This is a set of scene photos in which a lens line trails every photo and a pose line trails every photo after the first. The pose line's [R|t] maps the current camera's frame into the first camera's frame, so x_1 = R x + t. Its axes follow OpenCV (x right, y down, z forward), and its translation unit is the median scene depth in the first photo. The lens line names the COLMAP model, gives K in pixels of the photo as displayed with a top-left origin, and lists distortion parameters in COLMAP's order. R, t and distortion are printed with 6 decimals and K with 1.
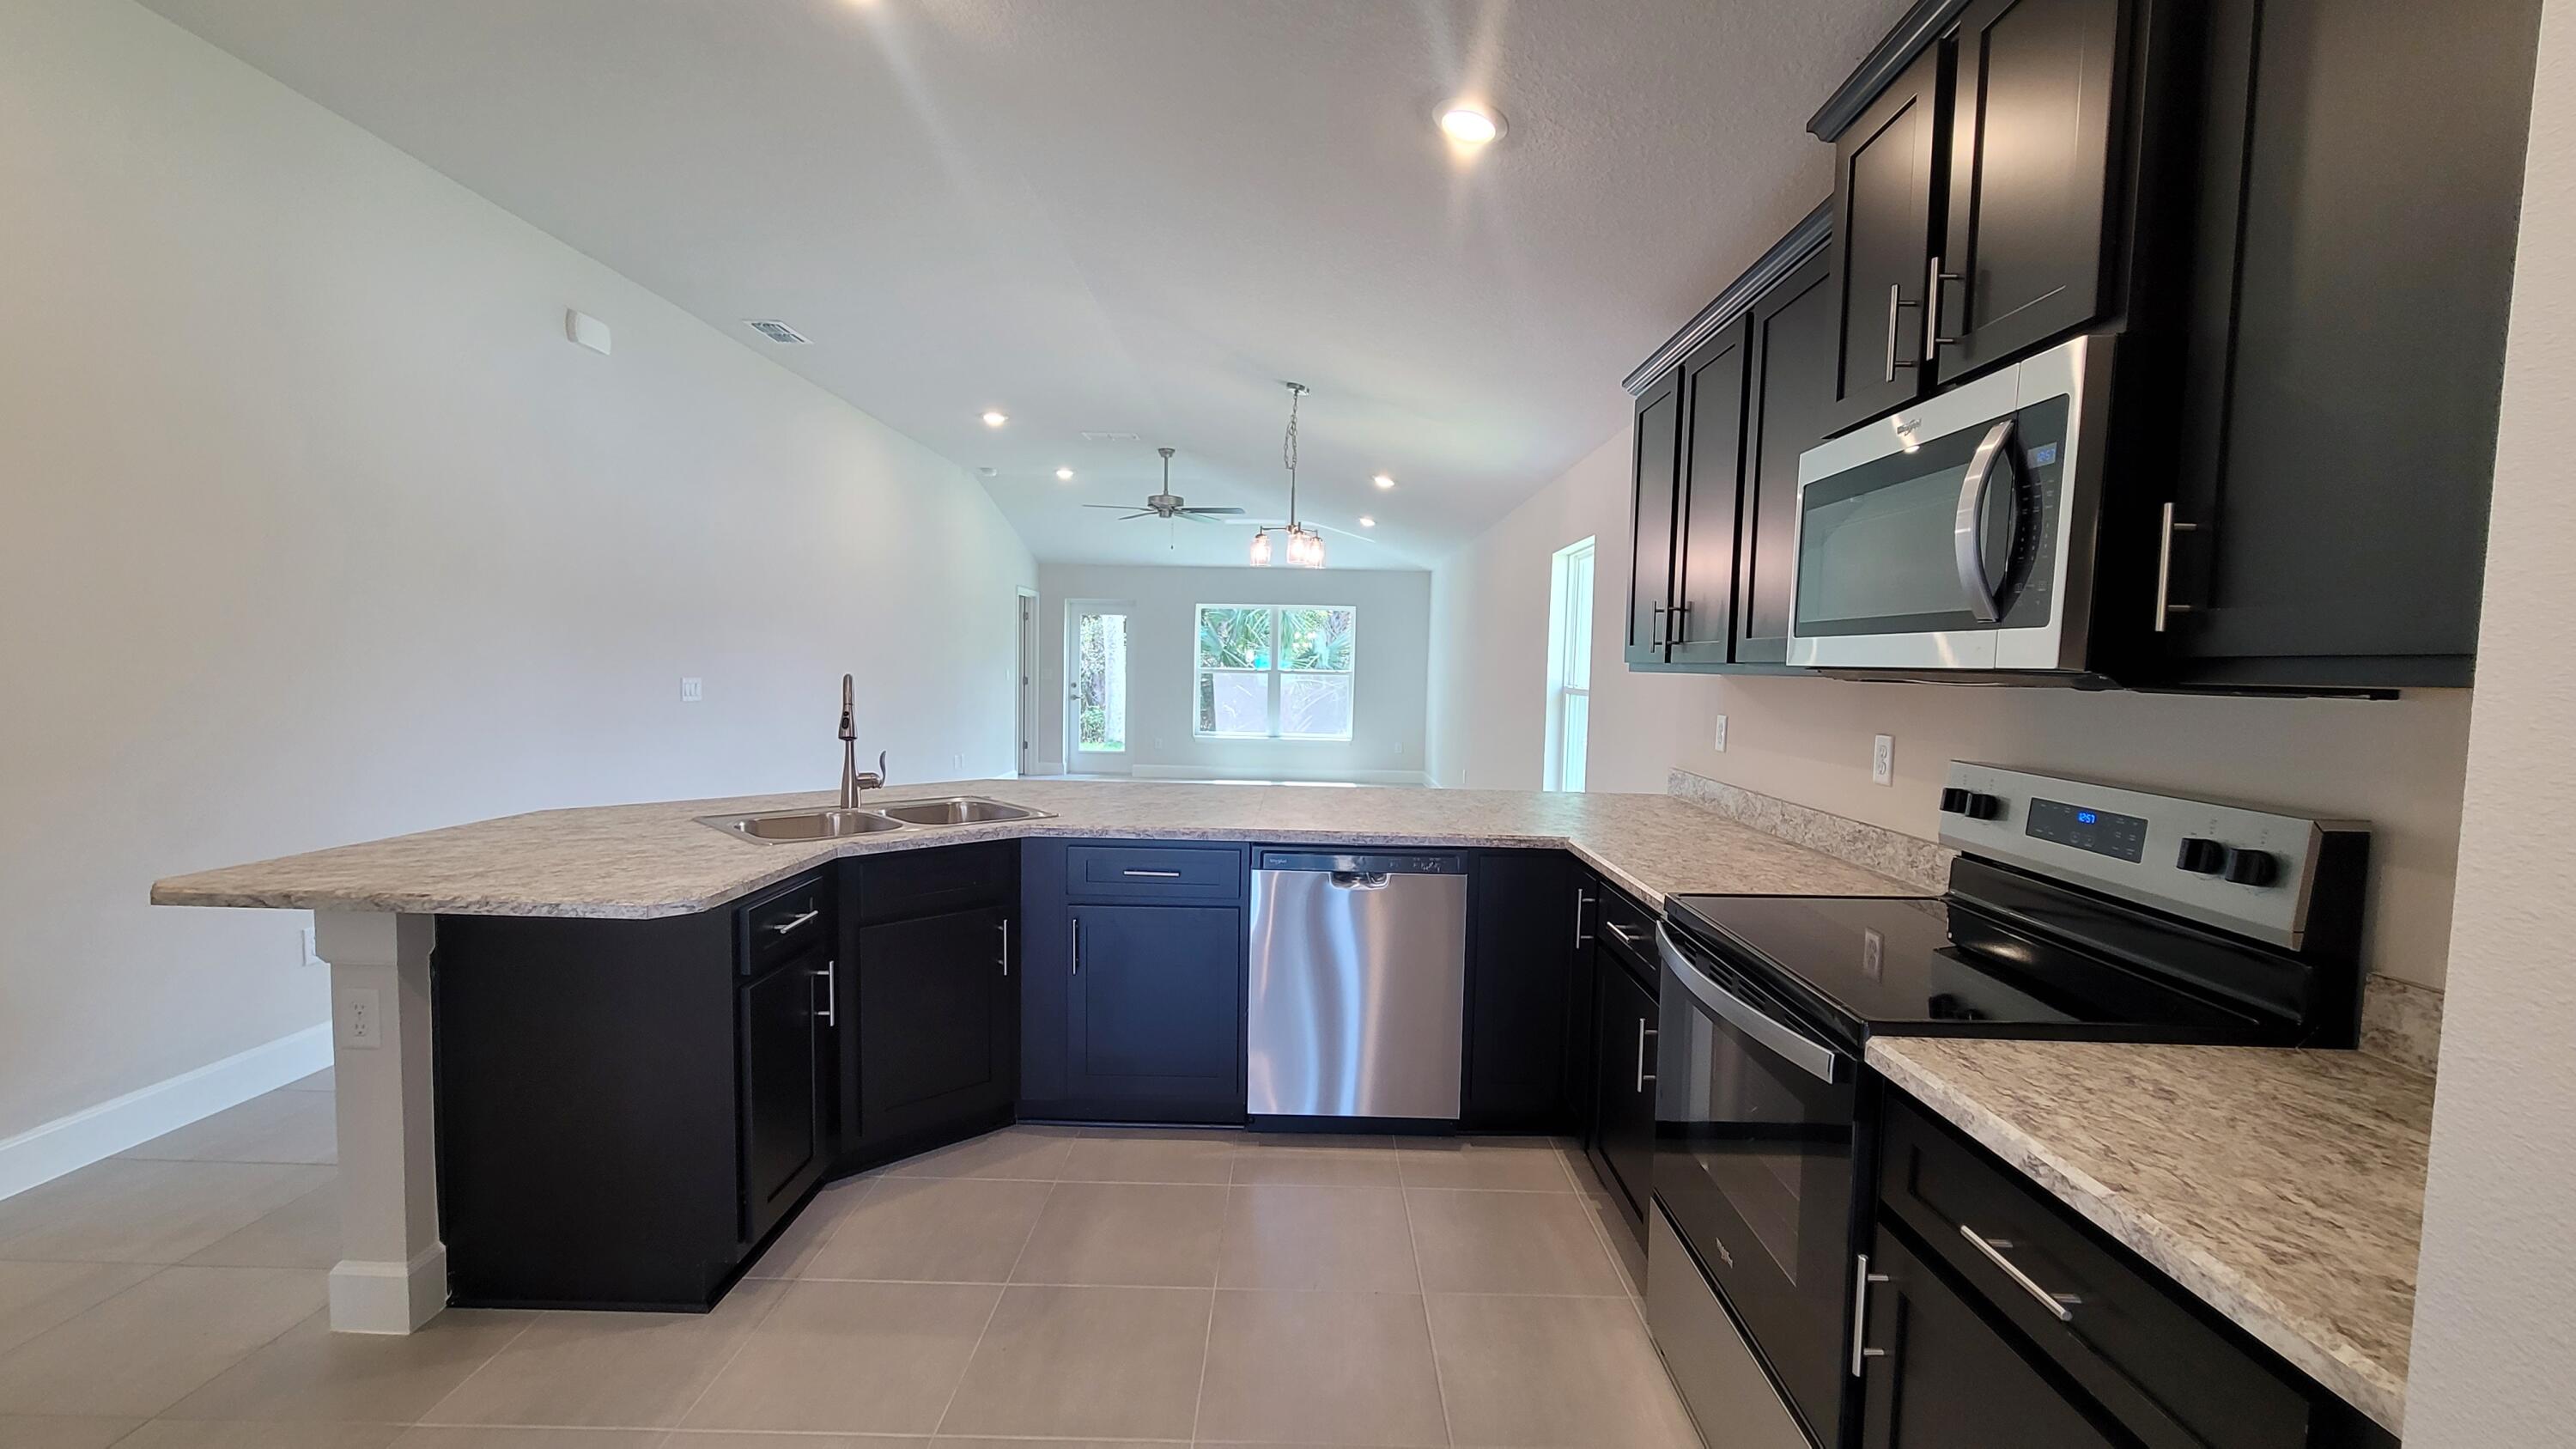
lens RADIAL K [[1041.8, 0, 1295.7], [0, 1041.8, 723.2], [0, 0, 1]] dist [0.003123, -0.000089]
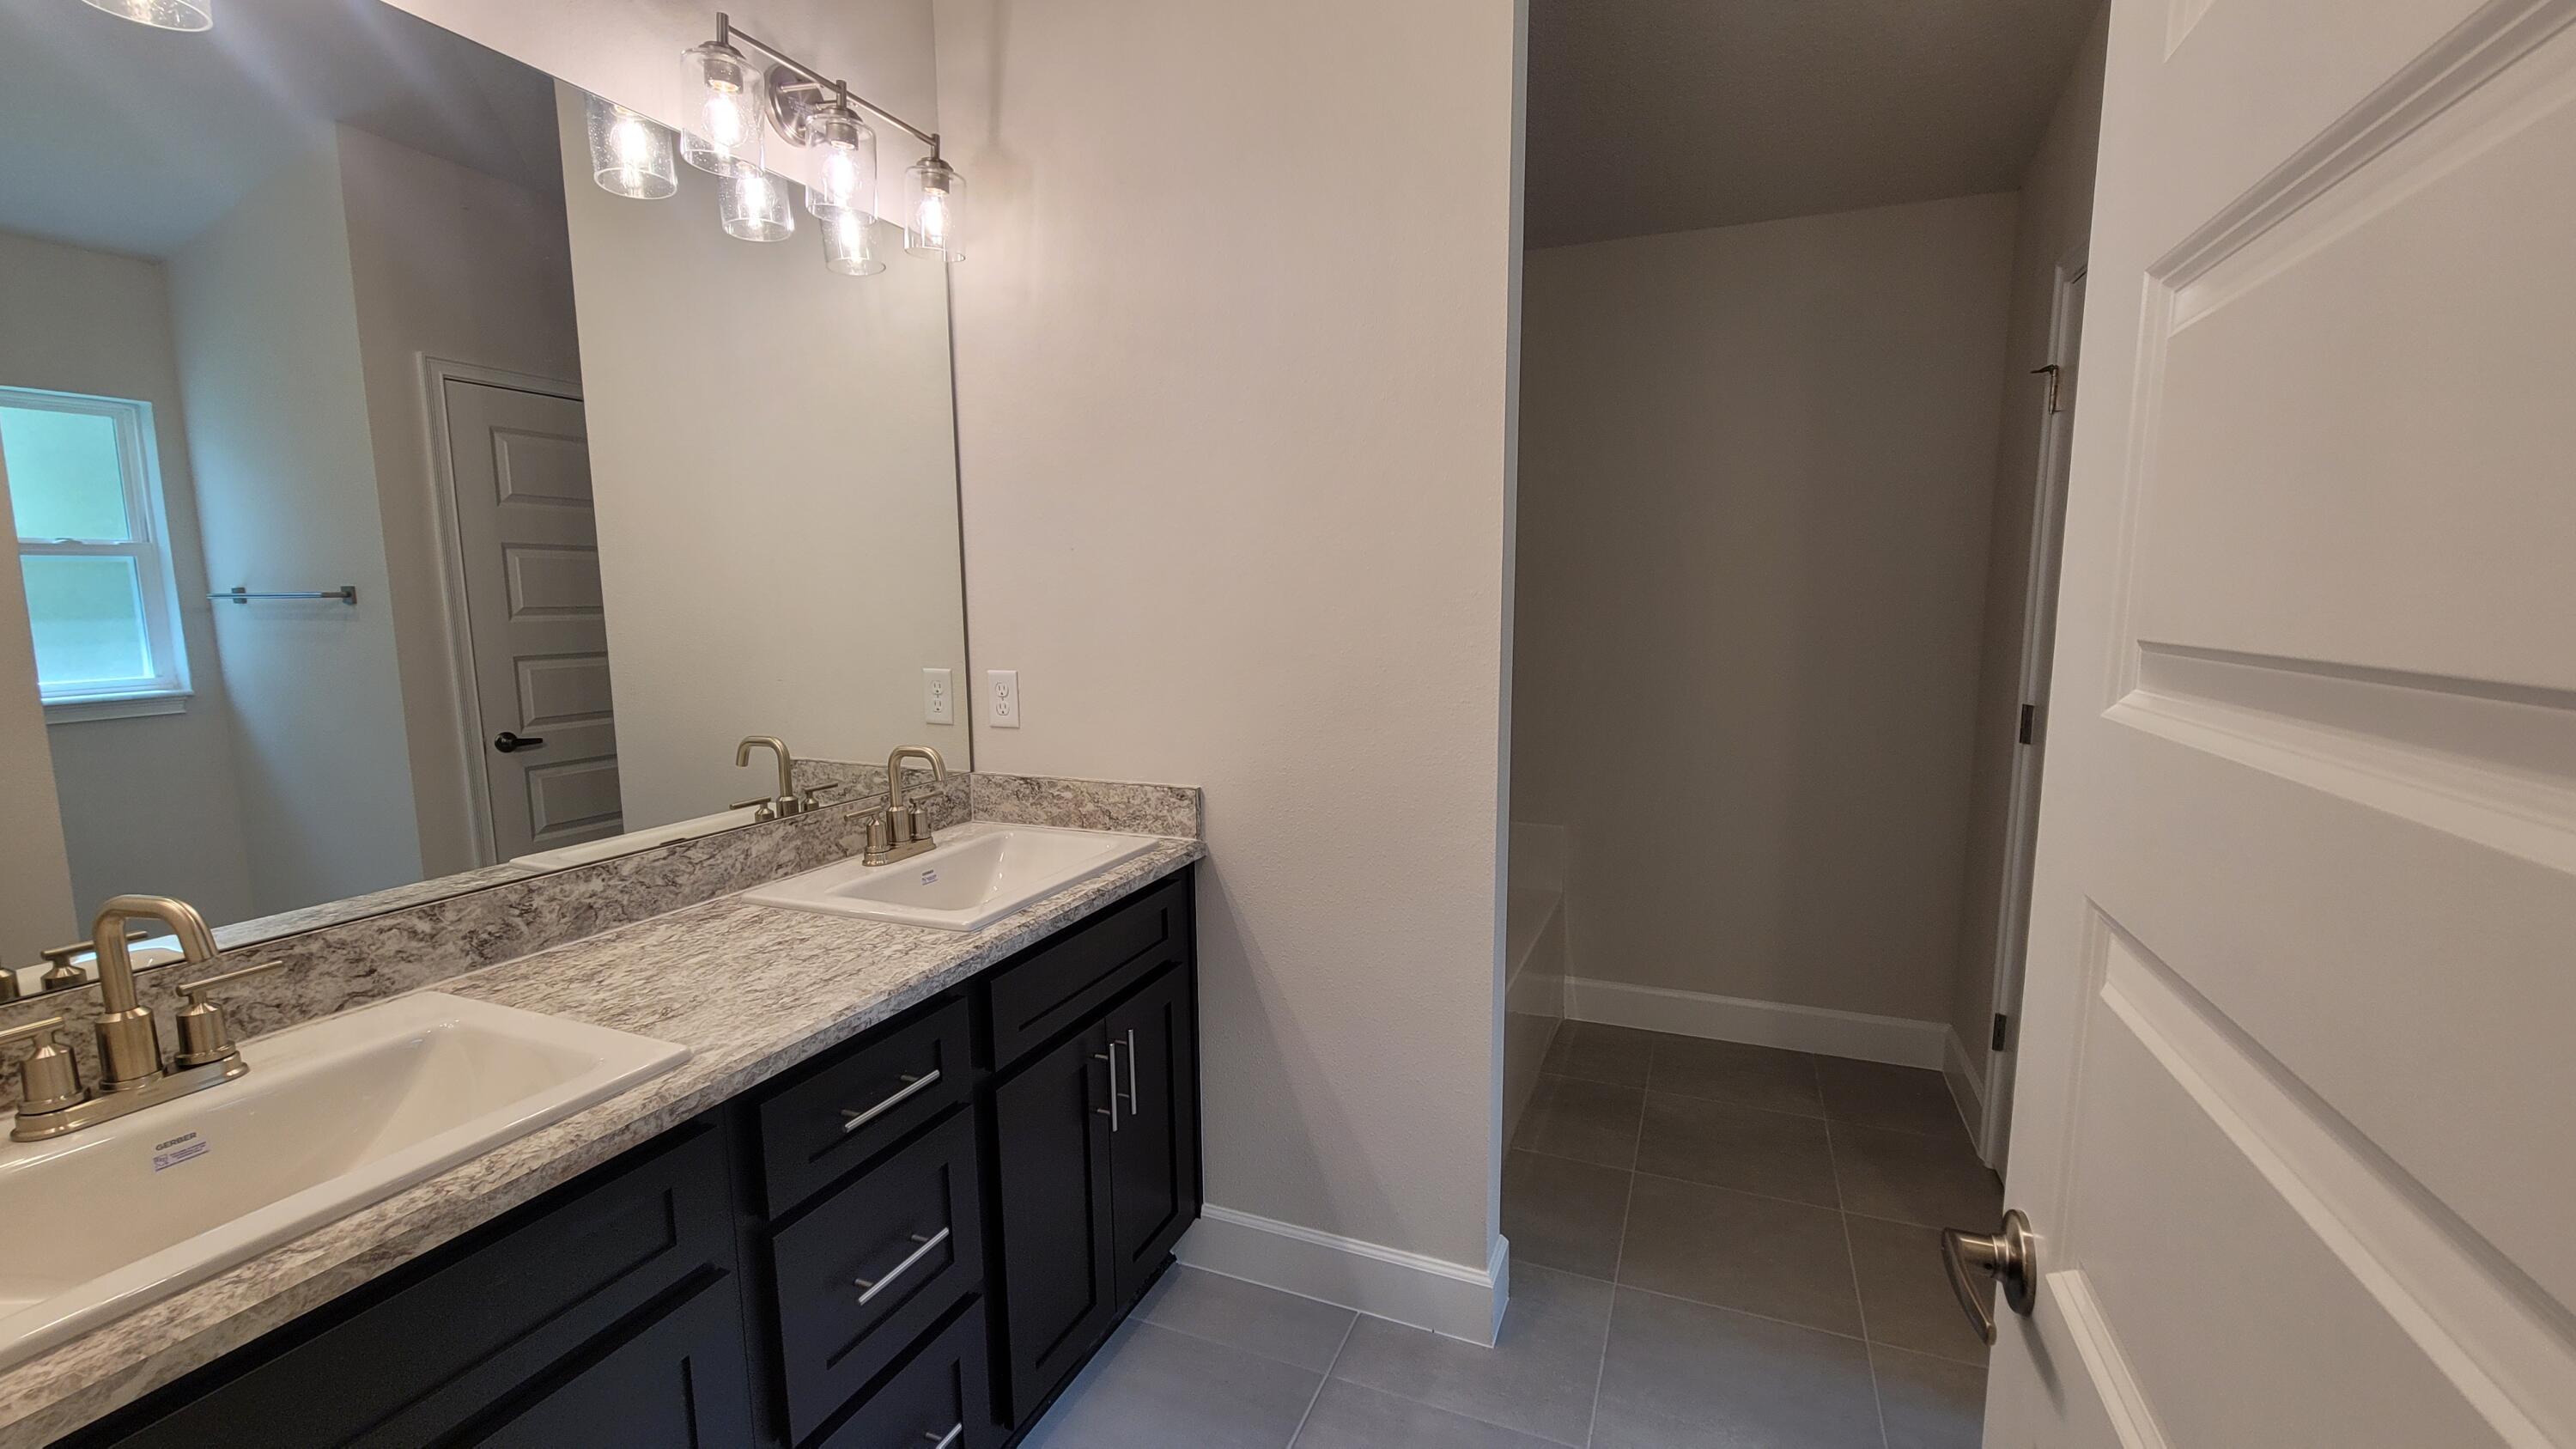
lens RADIAL K [[1041.8, 0, 1290.1], [0, 1041.8, 724.9], [0, 0, 1]] dist [0.003123, -0.000089]
pose [[-0.925656, -0.065743, 0.372611, -0.100482], [0.007352, 0.981478, 0.191436, -0.081114], [-0.378295, 0.179943, -0.908027, 1.158808]]
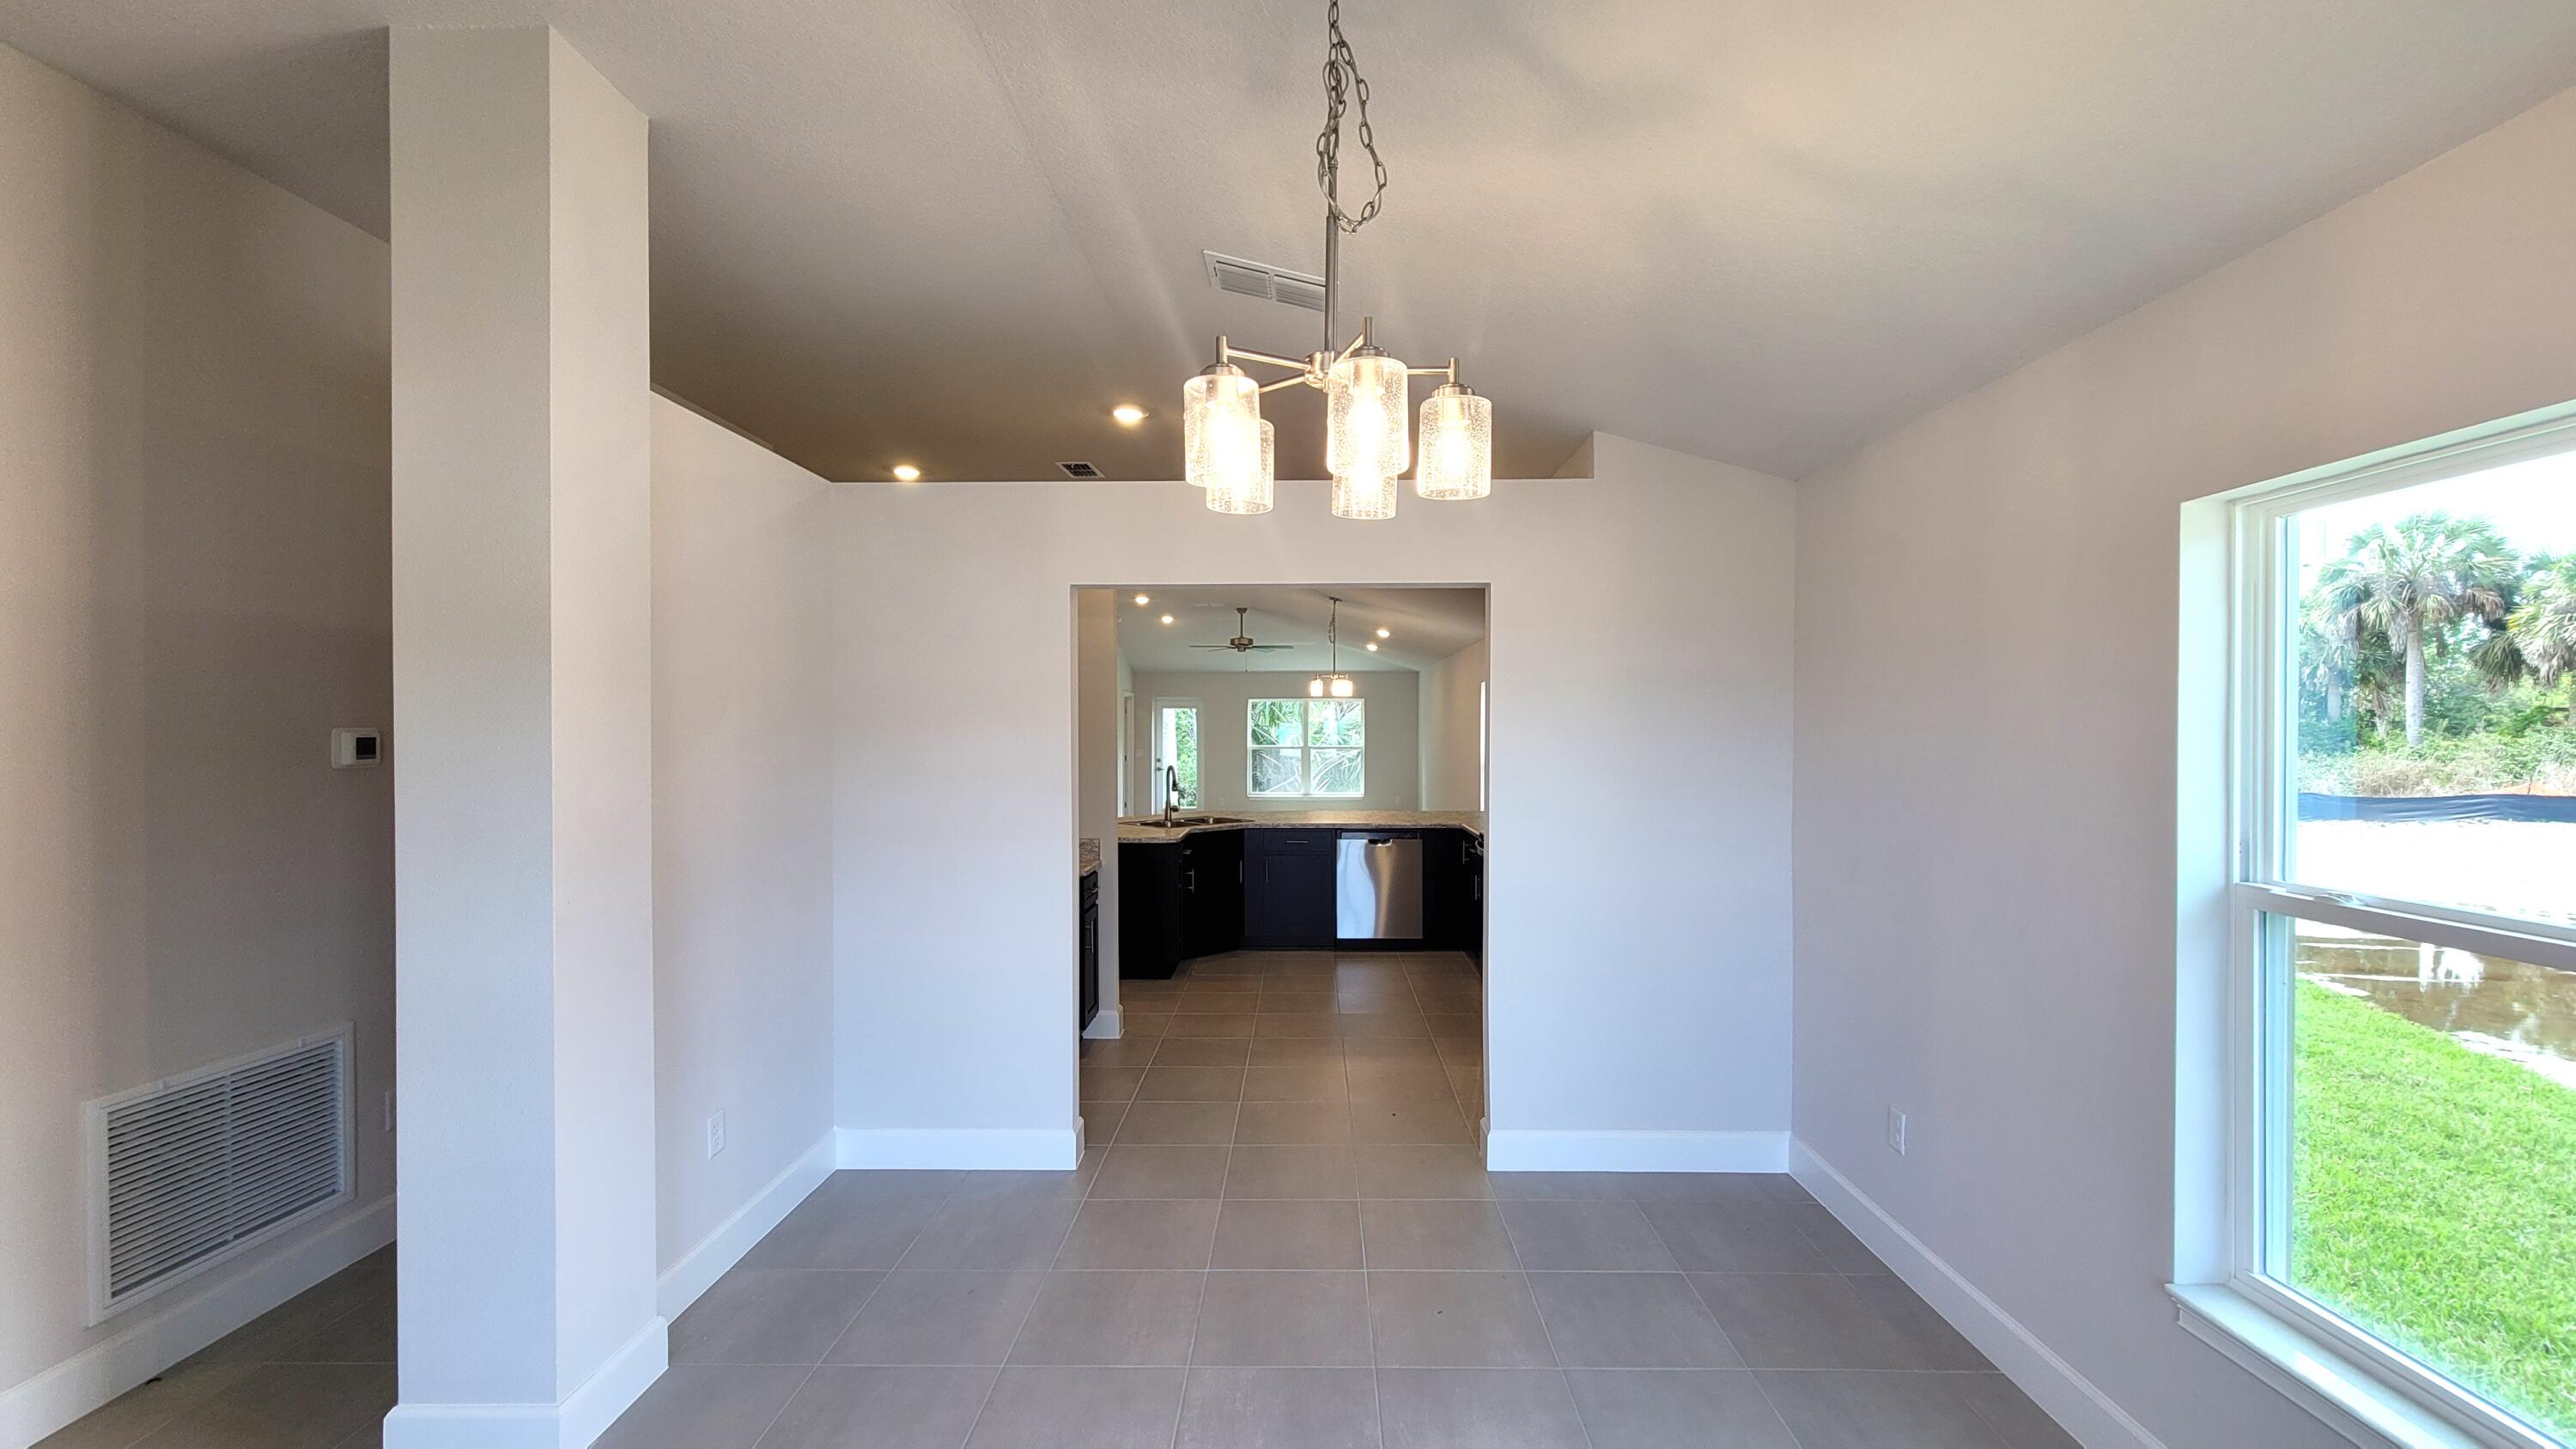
lens RADIAL K [[1041.8, 0, 1277.8], [0, 1041.8, 734.0], [0, 0, 1]] dist [0.003123, -0.000089]
pose [[0.999691, -0.018832, -0.016232, -0.199544], [0.017972, 0.998508, -0.051554, 0.019587], [0.017178, 0.051247, 0.998538, -2.205984]]
